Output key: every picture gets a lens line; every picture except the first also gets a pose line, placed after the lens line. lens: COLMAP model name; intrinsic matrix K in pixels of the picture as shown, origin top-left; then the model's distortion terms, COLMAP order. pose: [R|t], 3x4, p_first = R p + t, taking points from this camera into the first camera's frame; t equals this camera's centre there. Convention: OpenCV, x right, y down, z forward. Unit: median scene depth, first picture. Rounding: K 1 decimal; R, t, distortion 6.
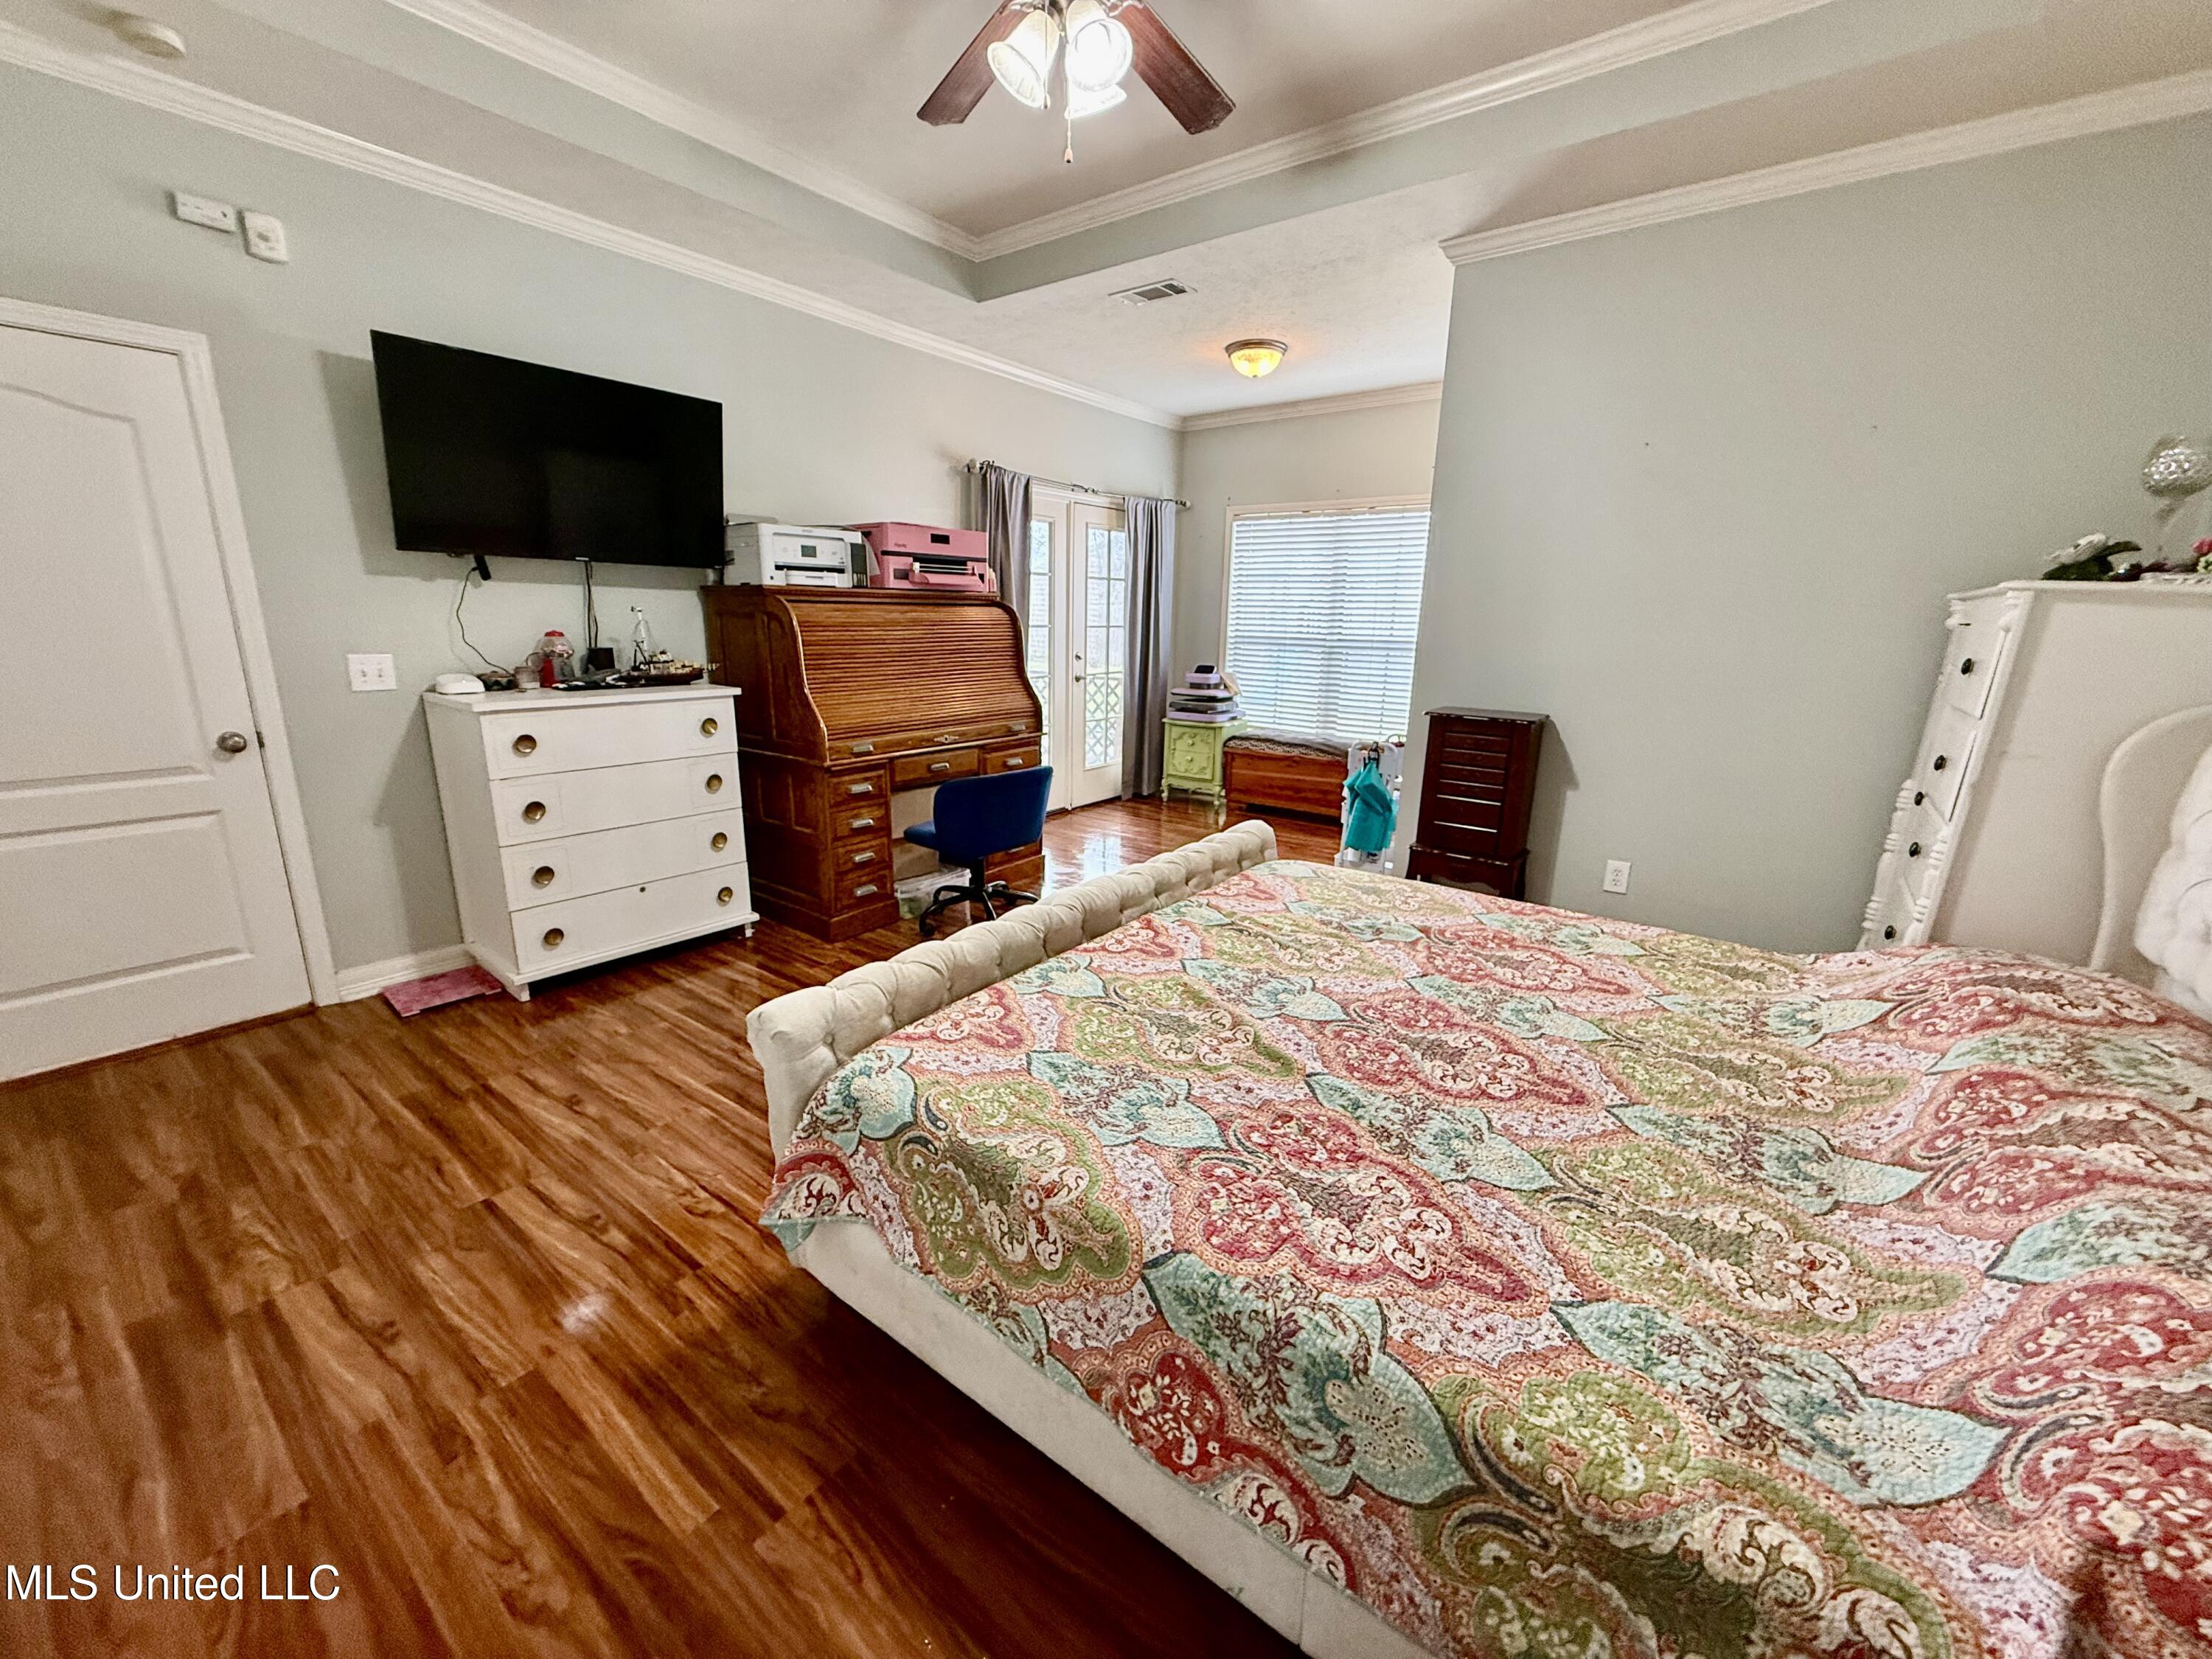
lens RADIAL K [[877.1, 0, 1101.0], [0, 877.1, 830.5], [0, 0, 1]] dist [0.001359, -0.000079]
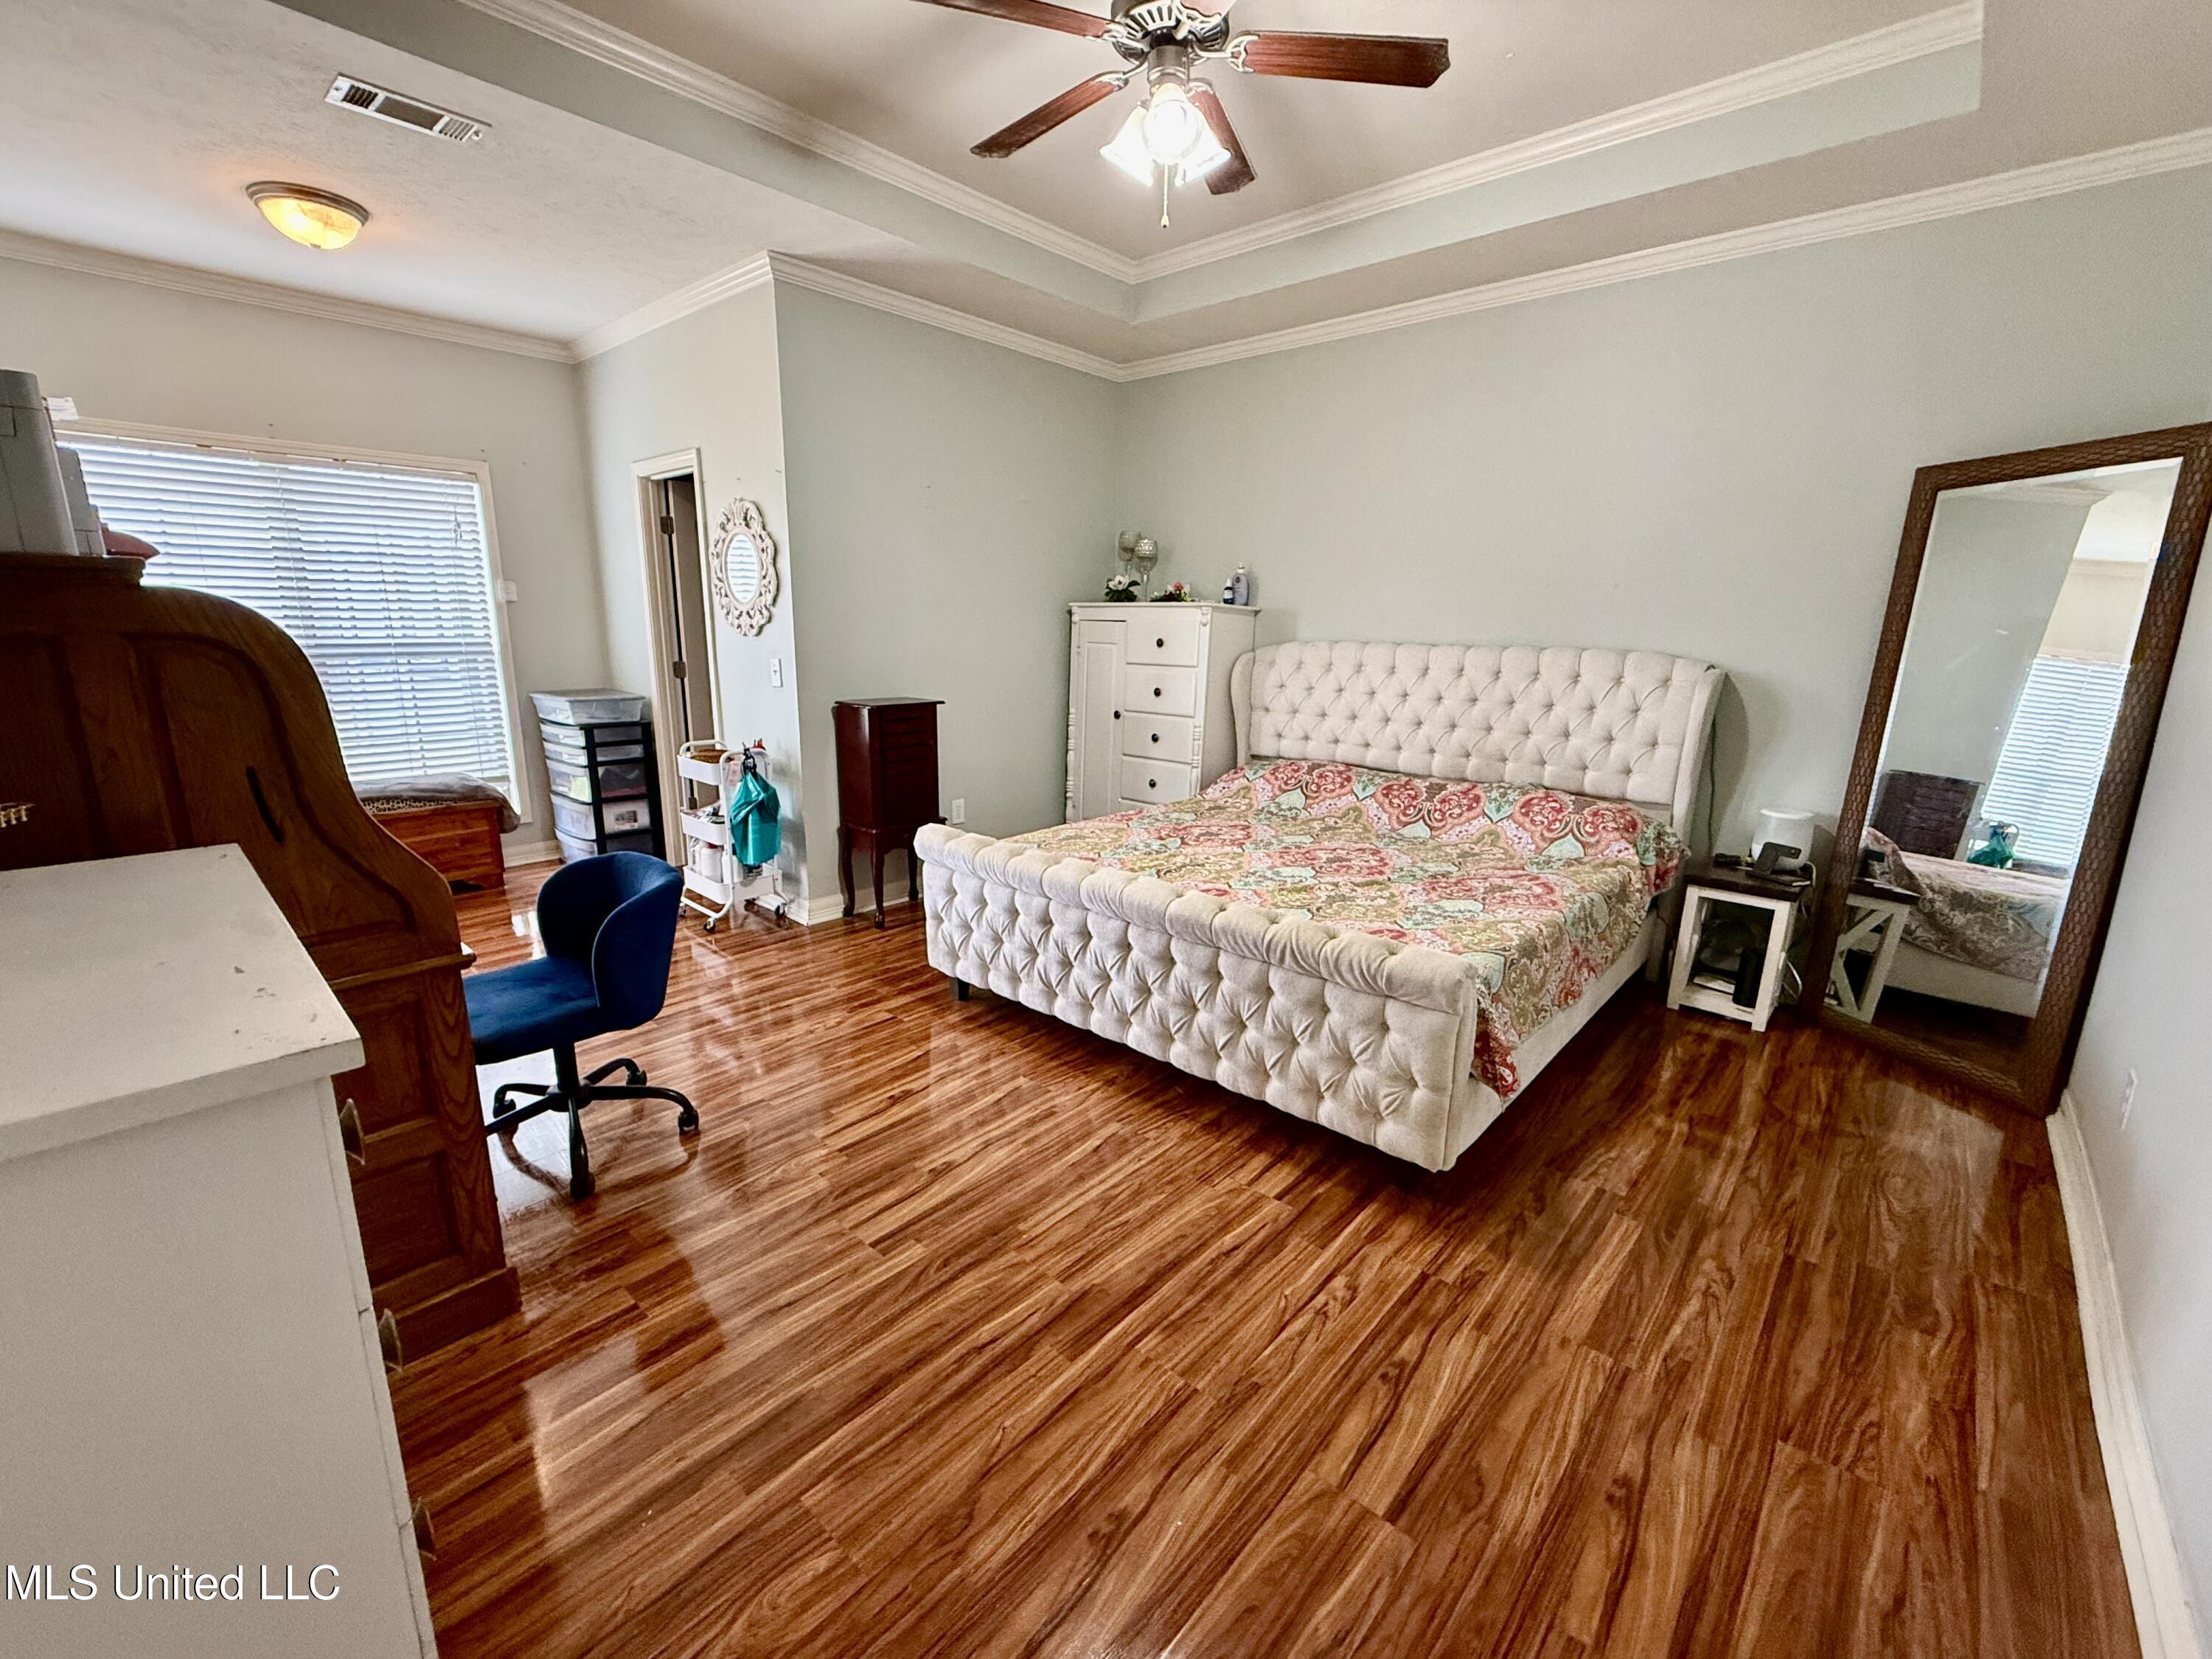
lens RADIAL K [[939.4, 0, 1106.0], [0, 939.4, 829.5], [0, 0, 1]] dist [0.001104, -0.000338]
pose [[0.072152, -0.234357, 0.969469, -1.529263], [0.228196, 0.950099, 0.212691, -0.337108], [-0.970938, 0.205883, 0.122031, 1.200633]]
